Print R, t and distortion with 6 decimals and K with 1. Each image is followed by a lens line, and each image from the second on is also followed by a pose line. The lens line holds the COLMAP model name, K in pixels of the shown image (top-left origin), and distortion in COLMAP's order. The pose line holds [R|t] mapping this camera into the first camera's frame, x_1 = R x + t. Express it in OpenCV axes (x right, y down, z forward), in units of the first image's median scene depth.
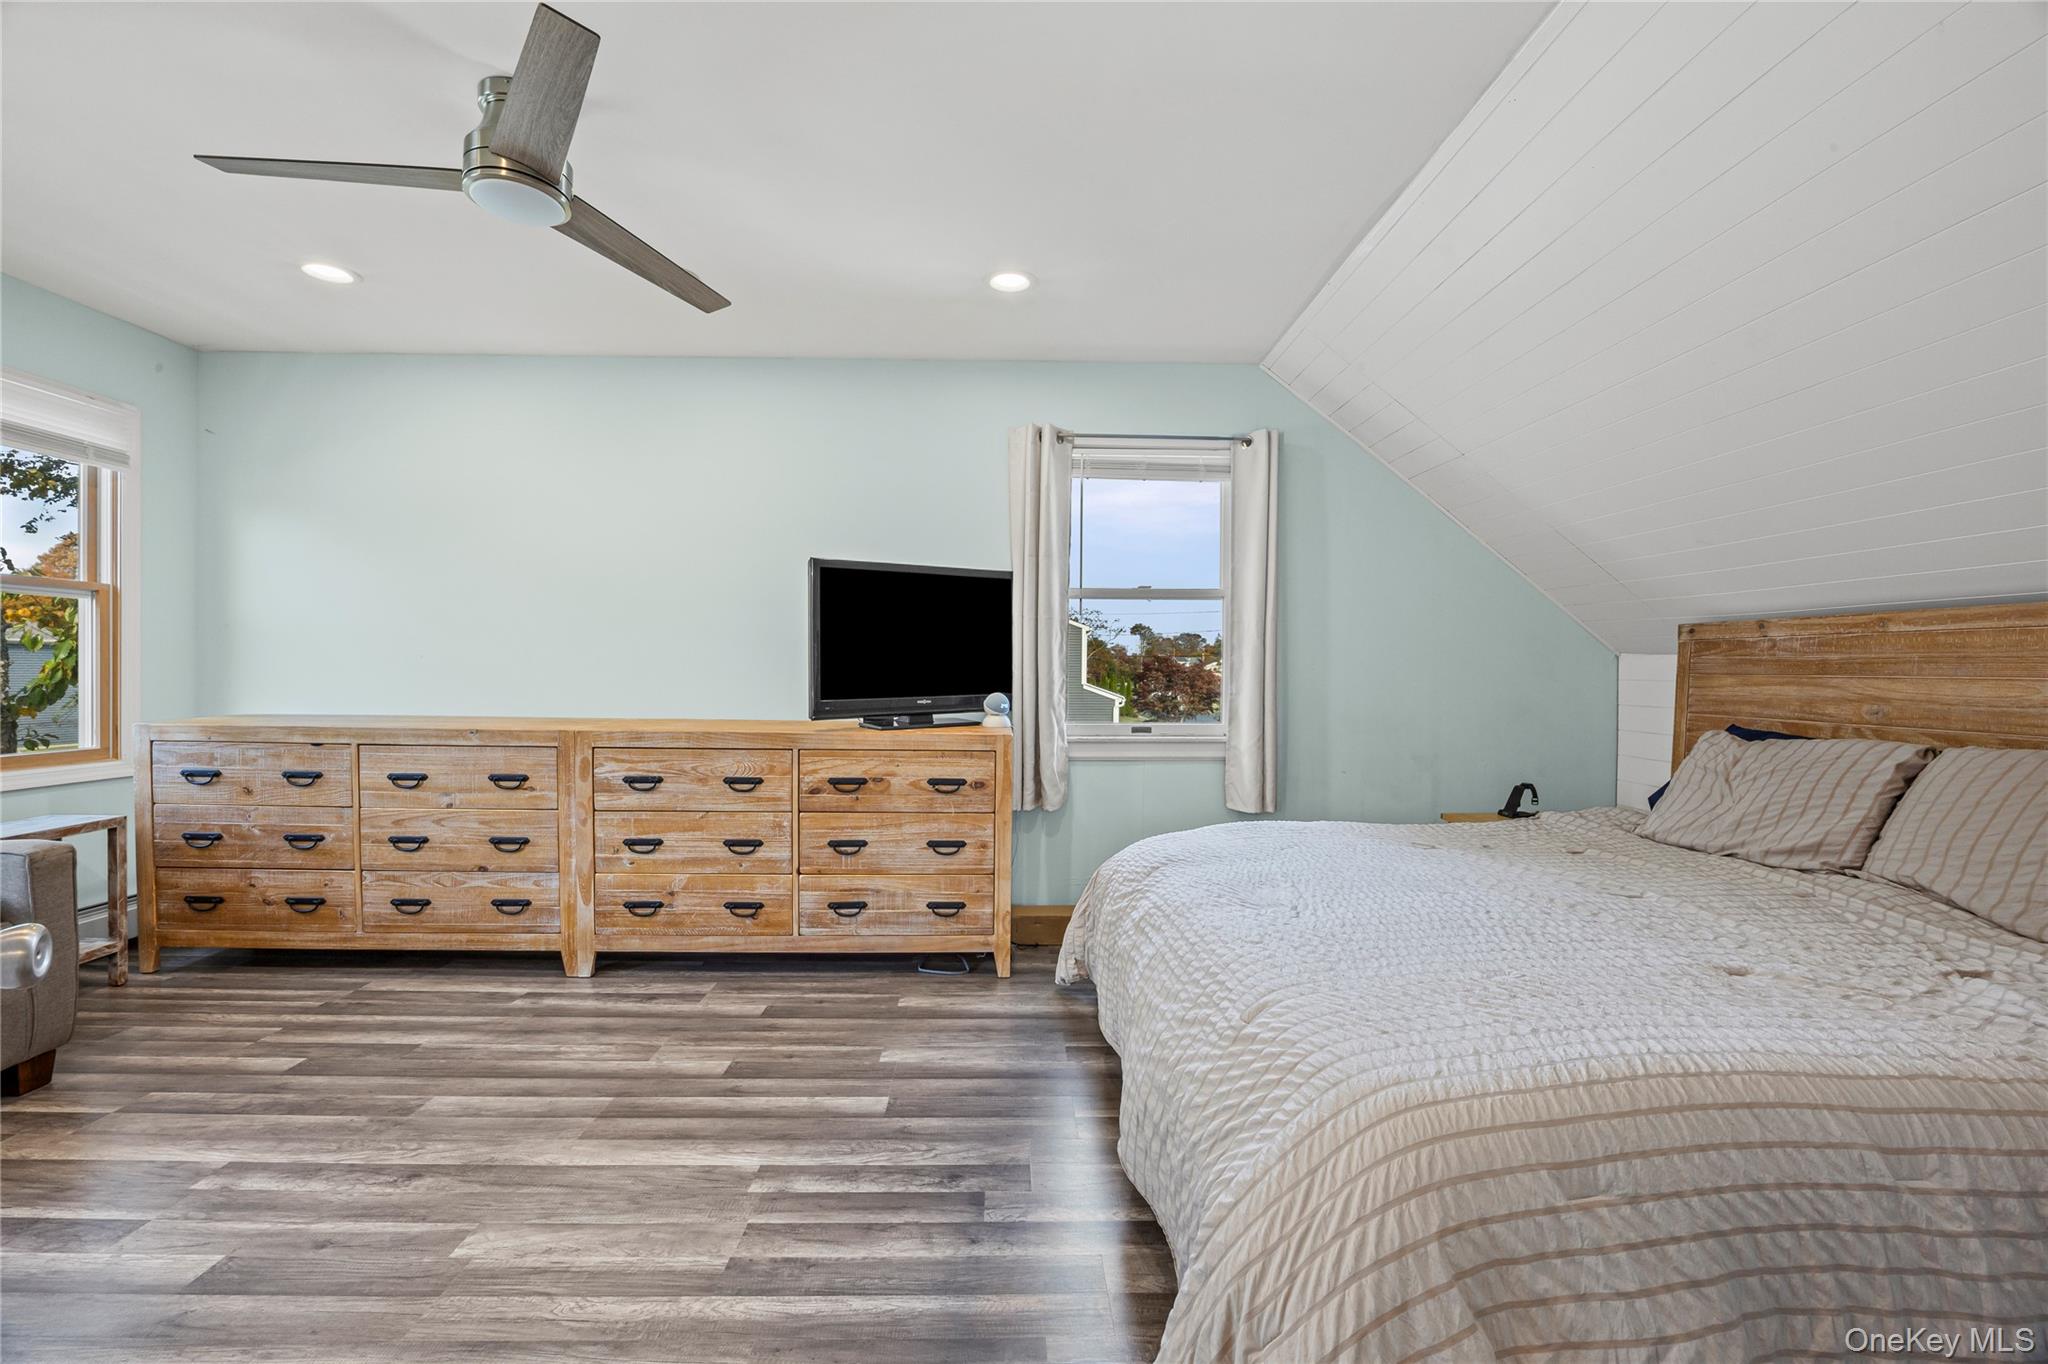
lens RADIAL K [[850.7, 0, 1025.9], [0, 850.7, 672.2], [0, 0, 1]] dist [-0.012177, 0.000610]
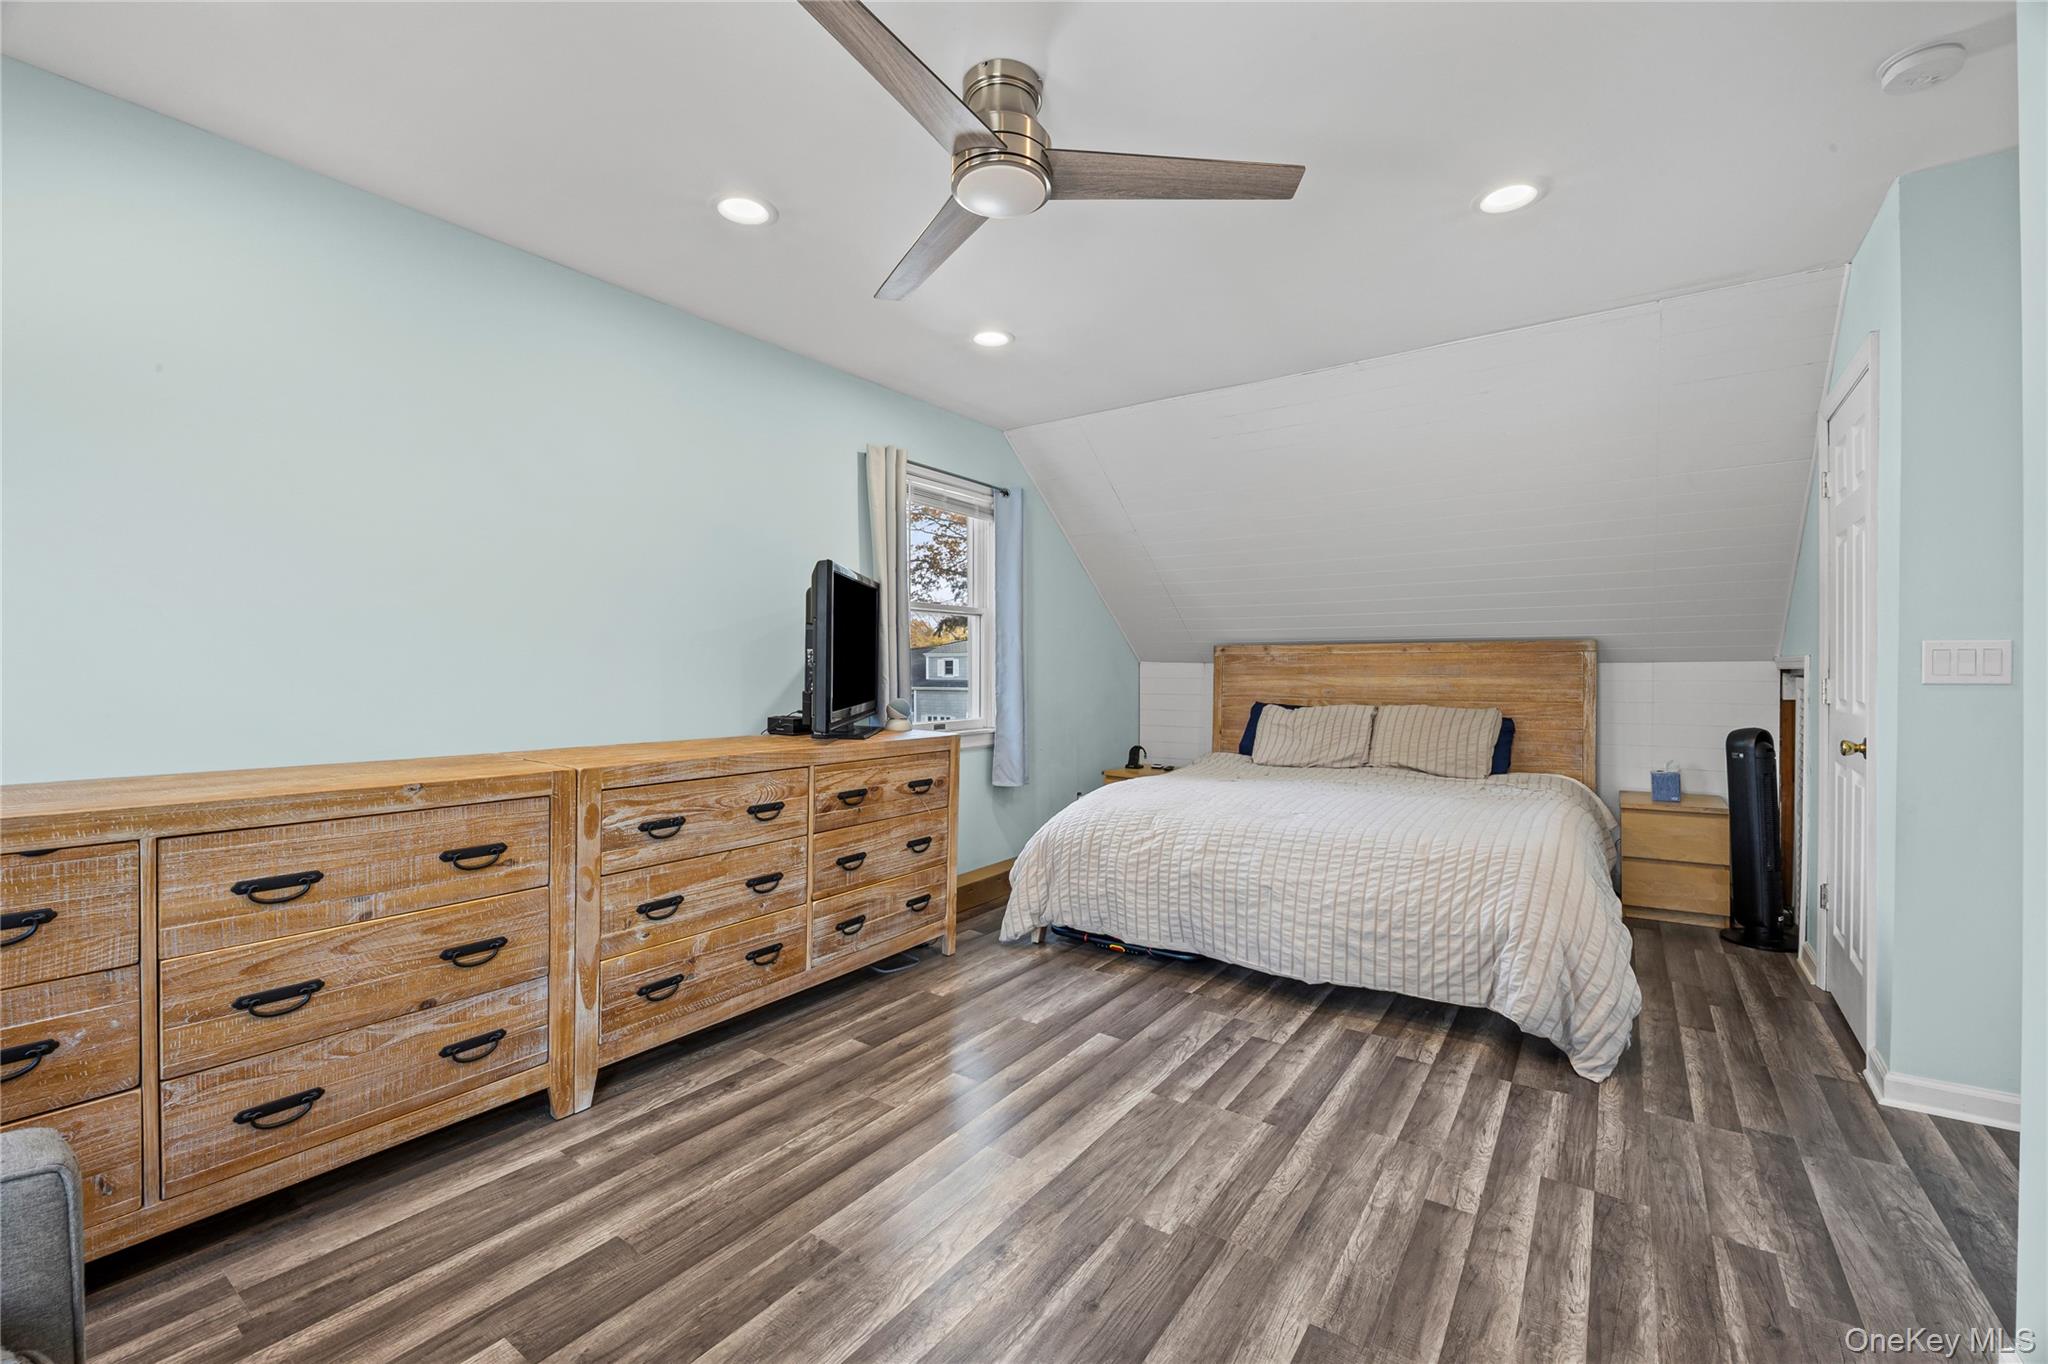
lens RADIAL K [[850.7, 0, 1025.9], [0, 850.7, 672.2], [0, 0, 1]] dist [-0.012177, 0.000610]
pose [[0.593706, -0.008480, 0.804637, -0.879875], [0.006500, 0.999962, 0.005742, -0.014739], [-0.804655, 0.001821, 0.593739, 0.269958]]
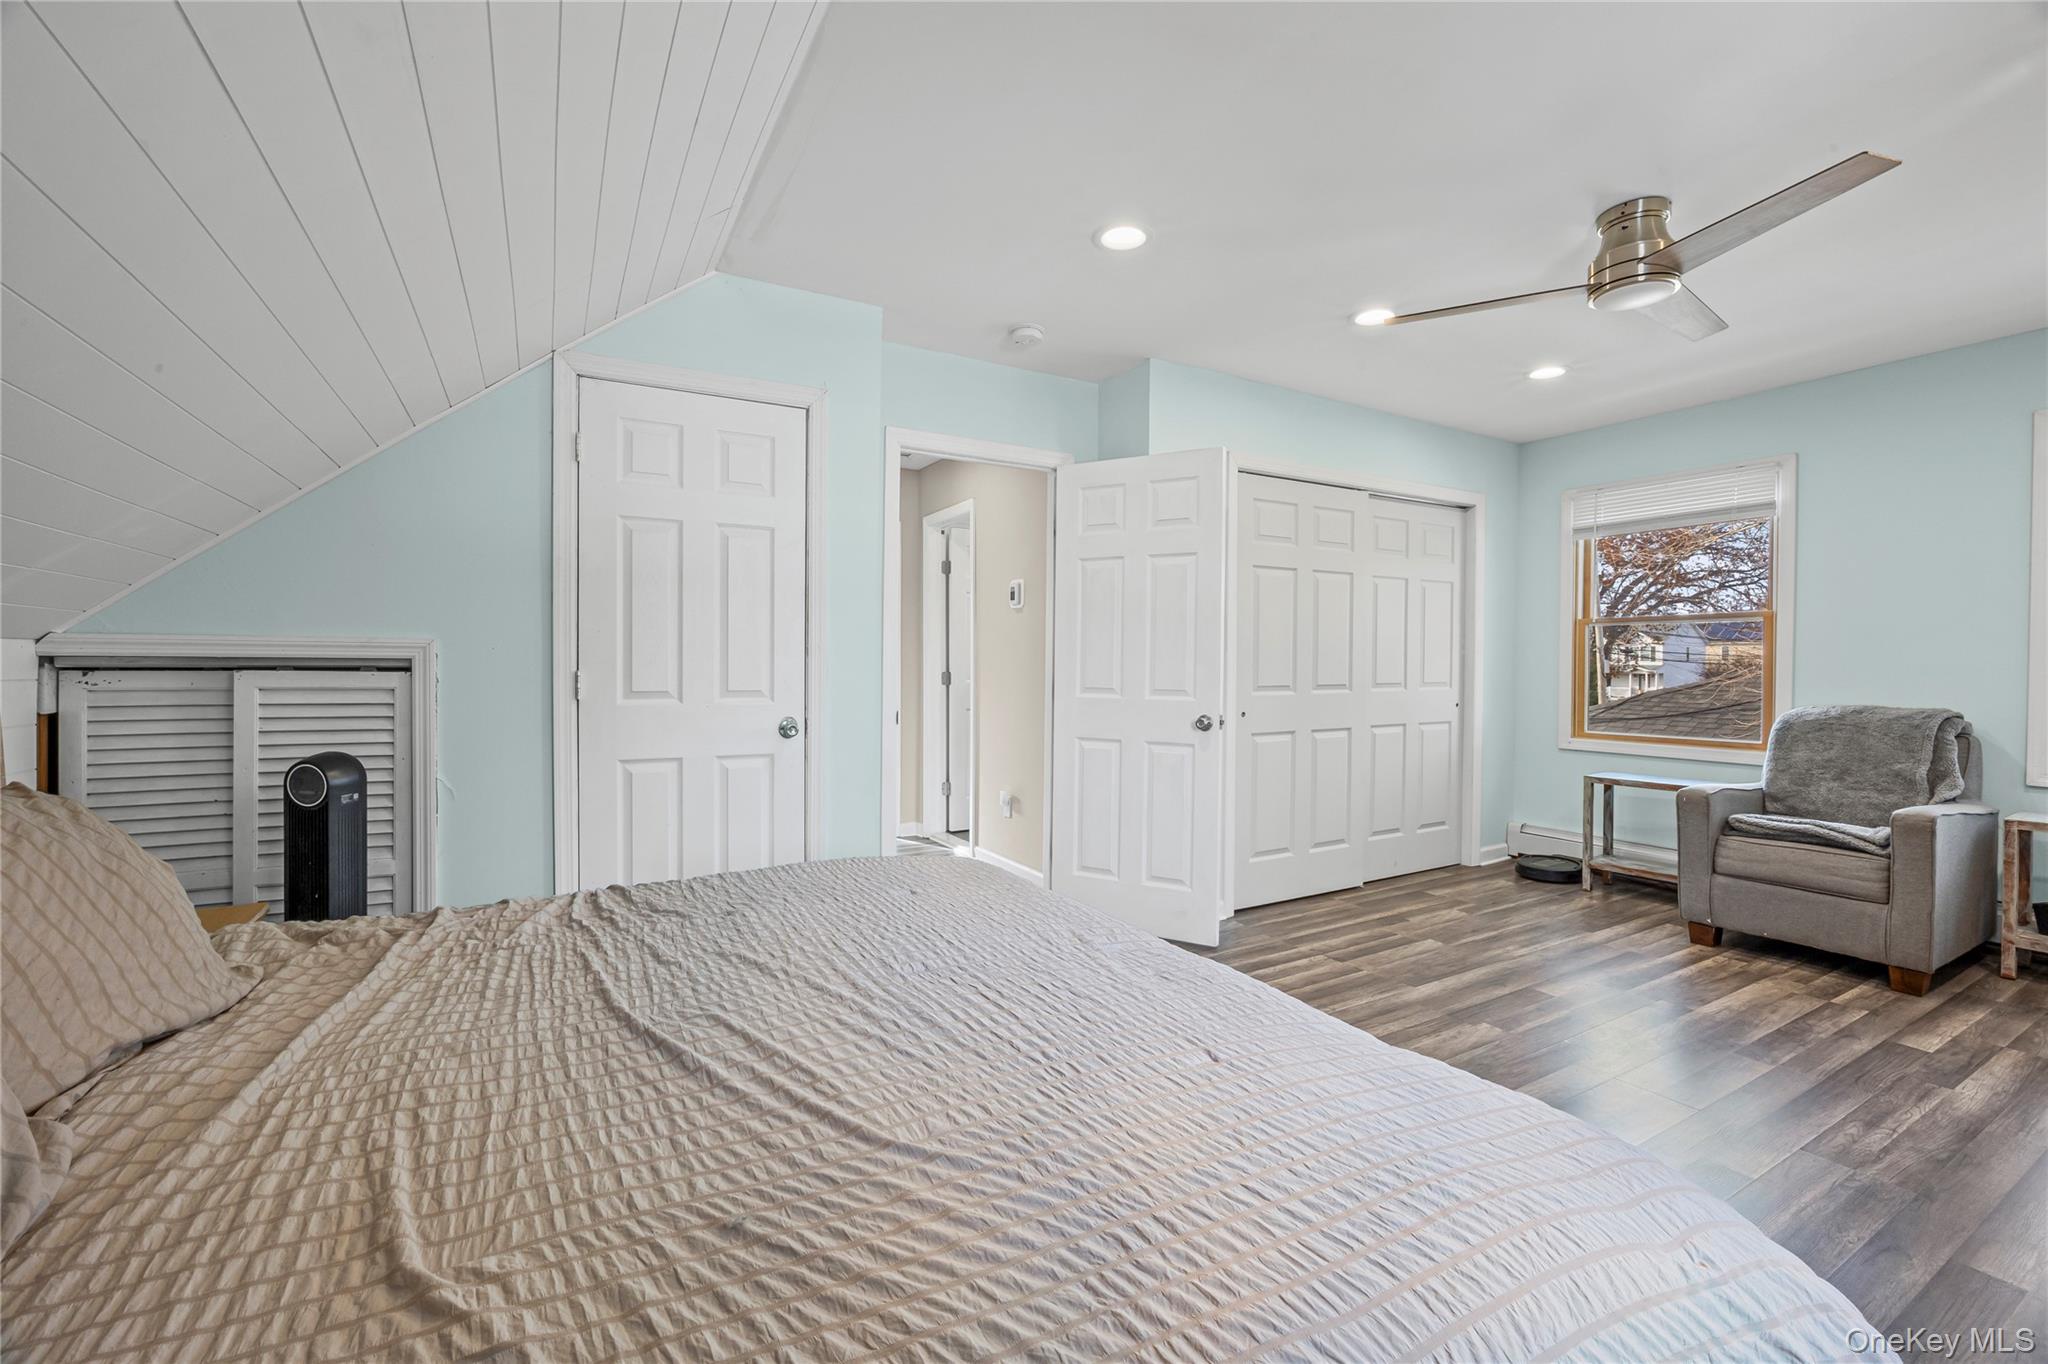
lens RADIAL K [[850.7, 0, 1025.9], [0, 850.7, 672.2], [0, 0, 1]] dist [-0.012177, 0.000610]
pose [[-0.881295, -0.007233, -0.472511, 0.490774], [-0.012738, 0.999883, 0.008452, -0.003223], [0.472395, 0.013468, -0.881284, 1.087428]]
